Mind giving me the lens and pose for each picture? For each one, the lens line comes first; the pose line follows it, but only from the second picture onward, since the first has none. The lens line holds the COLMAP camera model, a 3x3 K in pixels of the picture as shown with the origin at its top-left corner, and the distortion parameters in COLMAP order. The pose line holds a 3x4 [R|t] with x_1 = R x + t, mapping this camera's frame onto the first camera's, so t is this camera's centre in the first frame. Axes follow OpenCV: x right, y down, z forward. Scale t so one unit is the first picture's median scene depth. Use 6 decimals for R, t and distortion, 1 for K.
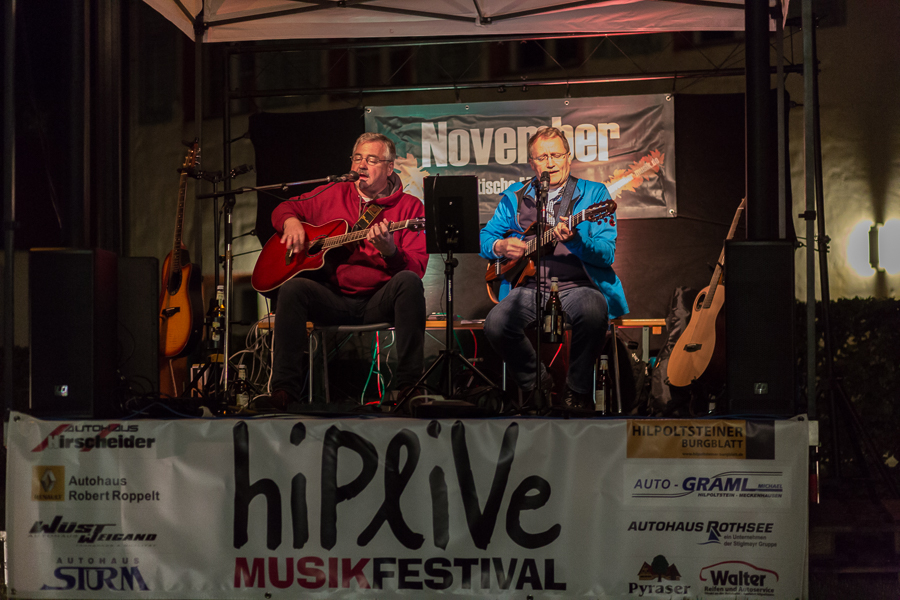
lens RADIAL K [[2093.9, 0, 450.0], [0, 2093.9, 300.0], [0, 0, 1]] dist [-0.004641, -0.072749]
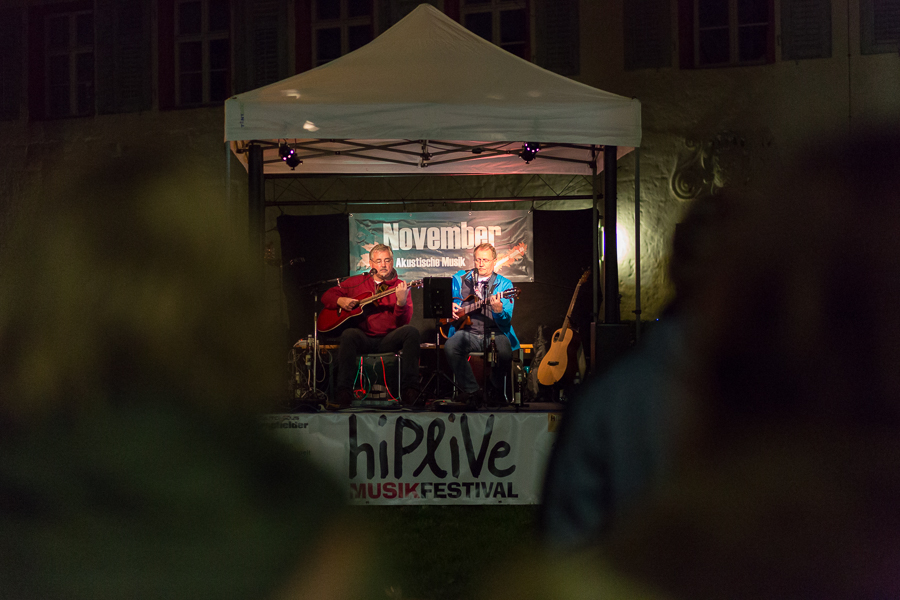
lens RADIAL K [[2093.9, 0, 450.0], [0, 2093.9, 300.0], [0, 0, 1]] dist [-0.004641, -0.072749]
pose [[0.987498, 0.002044, 0.157616, -0.319238], [-0.008236, 0.999219, 0.038646, -0.125668], [-0.157414, -0.039461, 0.986744, -0.947327]]
